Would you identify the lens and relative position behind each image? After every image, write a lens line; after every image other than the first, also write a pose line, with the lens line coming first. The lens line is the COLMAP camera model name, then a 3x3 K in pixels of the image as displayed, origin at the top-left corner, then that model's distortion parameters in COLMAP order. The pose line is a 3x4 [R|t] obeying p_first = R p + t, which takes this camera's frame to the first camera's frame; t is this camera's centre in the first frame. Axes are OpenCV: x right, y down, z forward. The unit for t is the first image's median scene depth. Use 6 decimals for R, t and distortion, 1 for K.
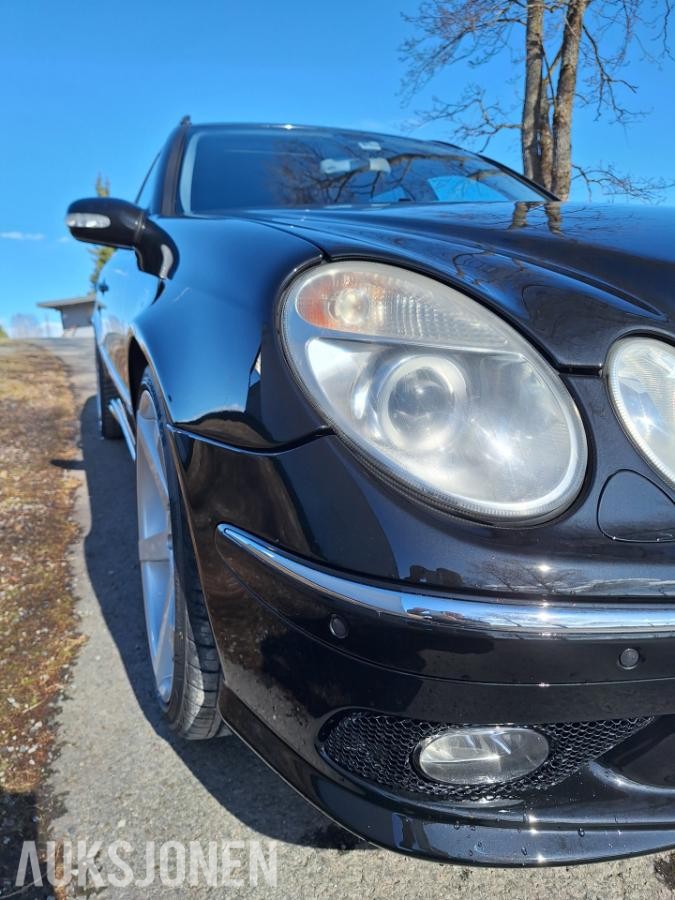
lens RADIAL K [[638.4, 0, 337.5], [0, 638.4, 450.0], [0, 0, 1]] dist [0.003931, 0.001502]
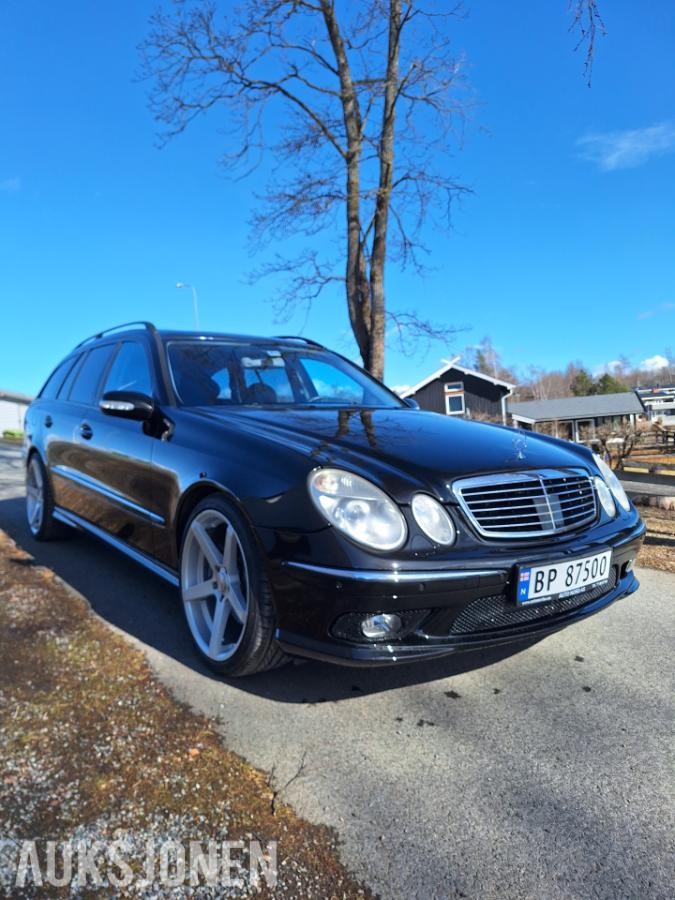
lens RADIAL K [[634.4, 0, 335.4], [0, 634.4, 449.6], [0, 0, 1]] dist [0.010760, -0.004710]
pose [[0.966566, 0.004588, 0.256377, -0.327105], [0.035281, 0.987951, -0.150692, 0.029455], [-0.253979, 0.154699, 0.954758, -0.849372]]
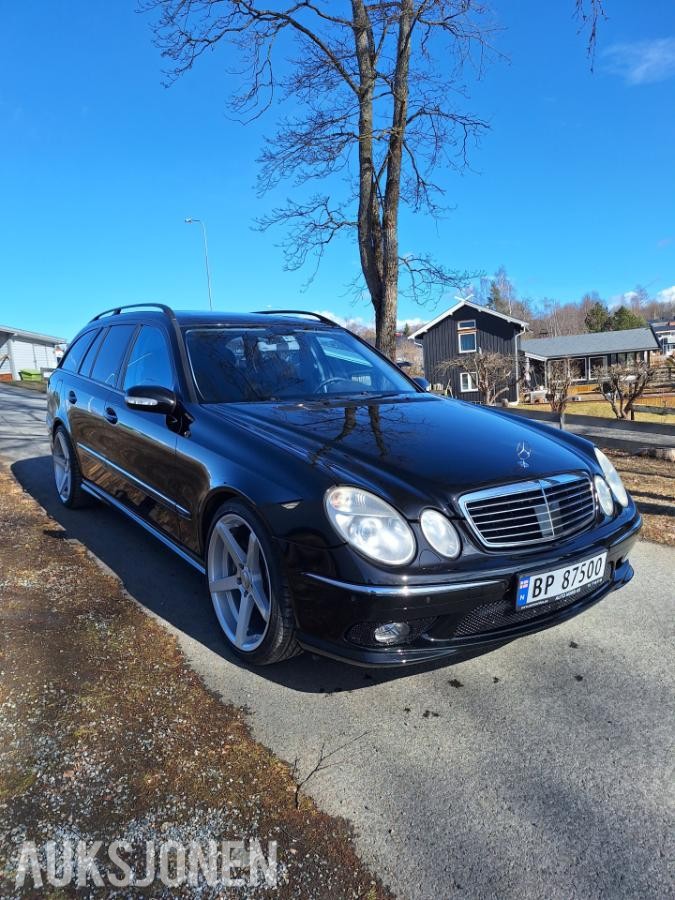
lens RADIAL K [[625.7, 0, 337.5], [0, 625.7, 450.0], [0, 0, 1]] dist [0.025424, -0.003885]
pose [[0.970468, -0.022439, 0.240183, -0.352336], [0.034537, 0.998331, -0.046279, -0.153413], [-0.238743, 0.053208, 0.969624, -0.944826]]
